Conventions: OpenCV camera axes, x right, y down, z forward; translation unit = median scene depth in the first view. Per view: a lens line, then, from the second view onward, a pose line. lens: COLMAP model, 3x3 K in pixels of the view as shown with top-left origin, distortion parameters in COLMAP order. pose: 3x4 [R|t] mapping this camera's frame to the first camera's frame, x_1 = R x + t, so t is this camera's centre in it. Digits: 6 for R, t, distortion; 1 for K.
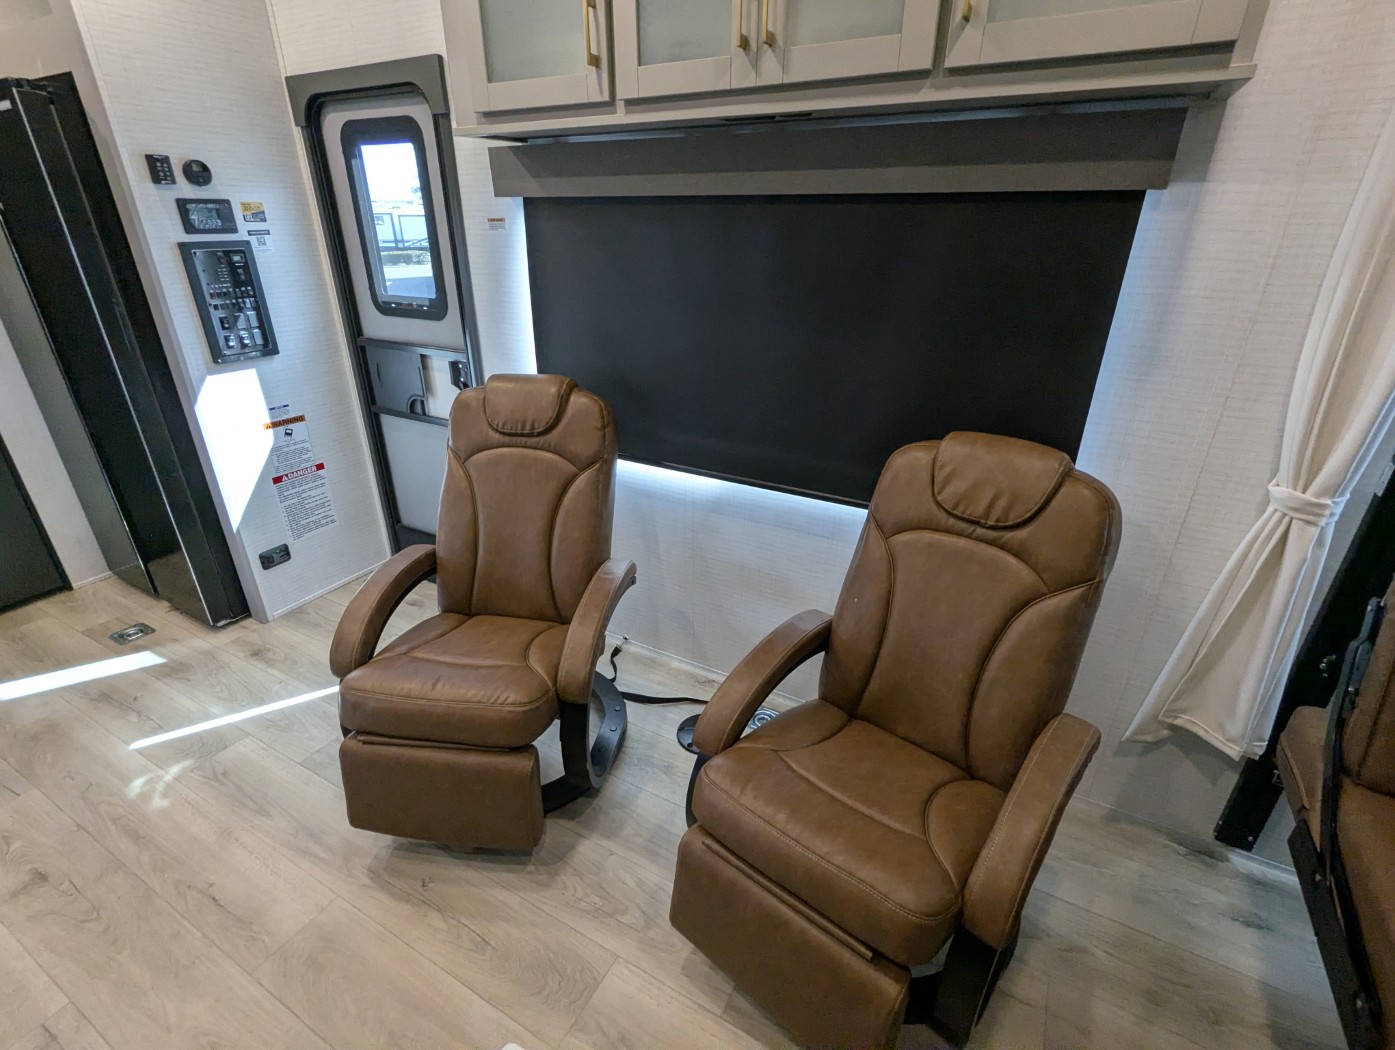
lens RADIAL K [[659.7, 0, 696.1], [0, 659.7, 522.1], [0, 0, 1]] dist [-0.002382, 0.001801]
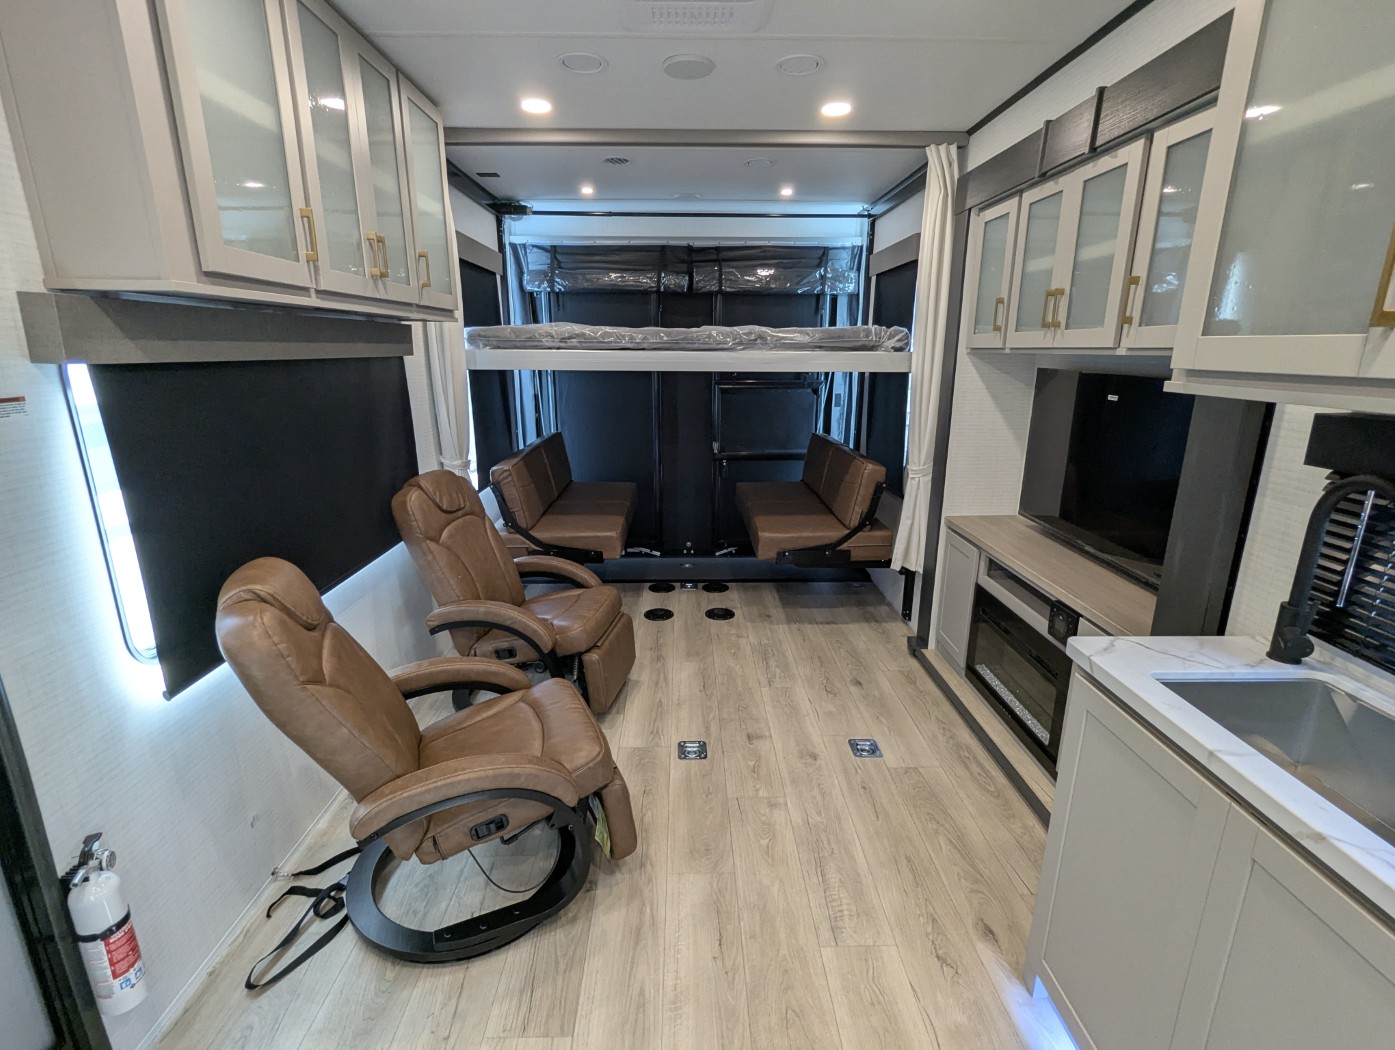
lens RADIAL K [[659.7, 0, 695.9], [0, 659.7, 525.7], [0, 0, 1]] dist [-0.002382, 0.001801]
pose [[-0.504834, -0.225547, 0.833229, -1.612599], [0.364082, 0.819569, 0.442438, -0.579053], [-0.782679, 0.526721, -0.331629, 1.111117]]
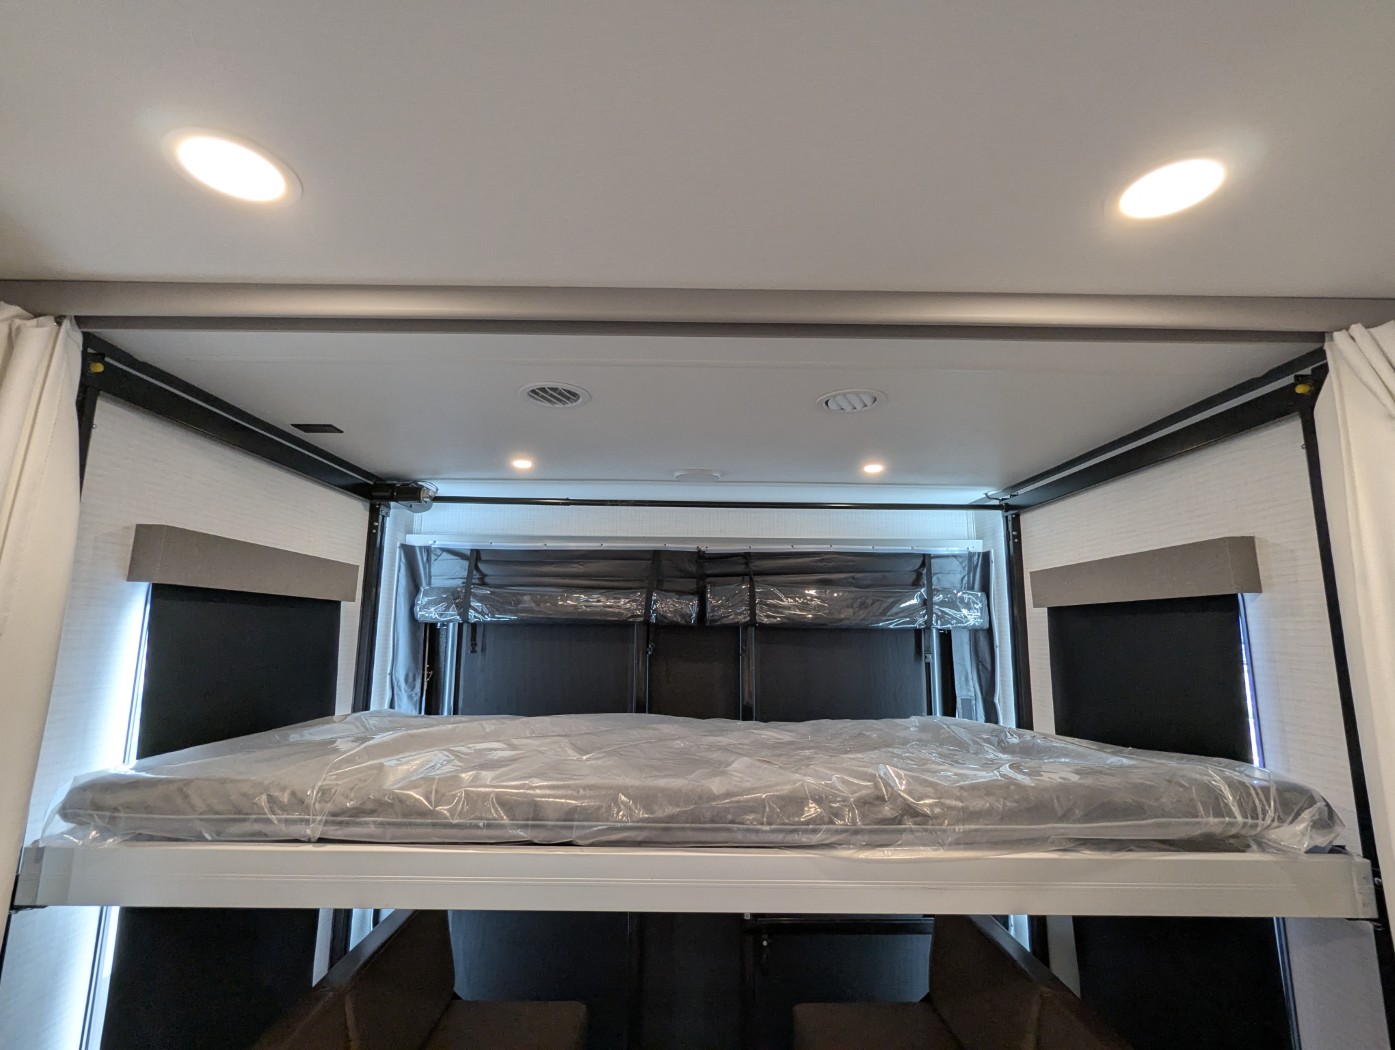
lens RADIAL K [[659.7, 0, 695.7], [0, 659.7, 523.8], [0, 0, 1]] dist [-0.002382, 0.001801]
pose [[-0.497781, 0.136730, 0.856457, -0.241464], [0.359216, 0.931317, 0.060099, -0.481226], [-0.789416, 0.337570, -0.512708, 0.308906]]
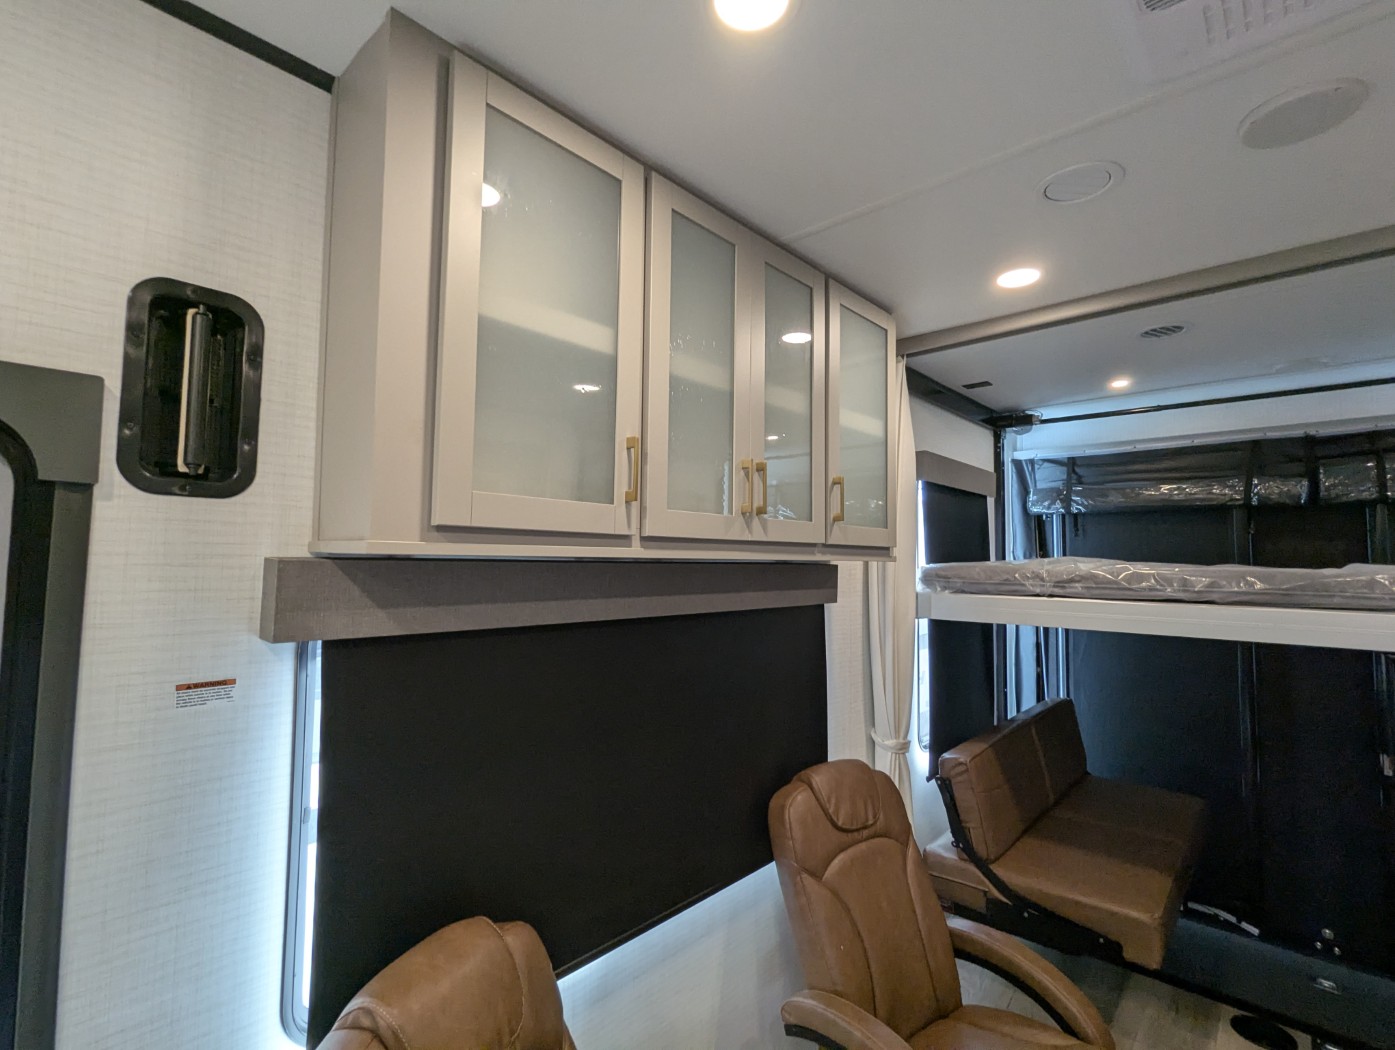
lens RADIAL K [[659.7, 0, 699.0], [0, 659.7, 529.0], [0, 0, 1]] dist [-0.002382, 0.001801]
pose [[0.225269, 0.052161, 0.972899, -1.006441], [0.404106, 0.903621, -0.142015, -0.497782], [-0.886539, 0.425146, 0.182479, 0.776913]]
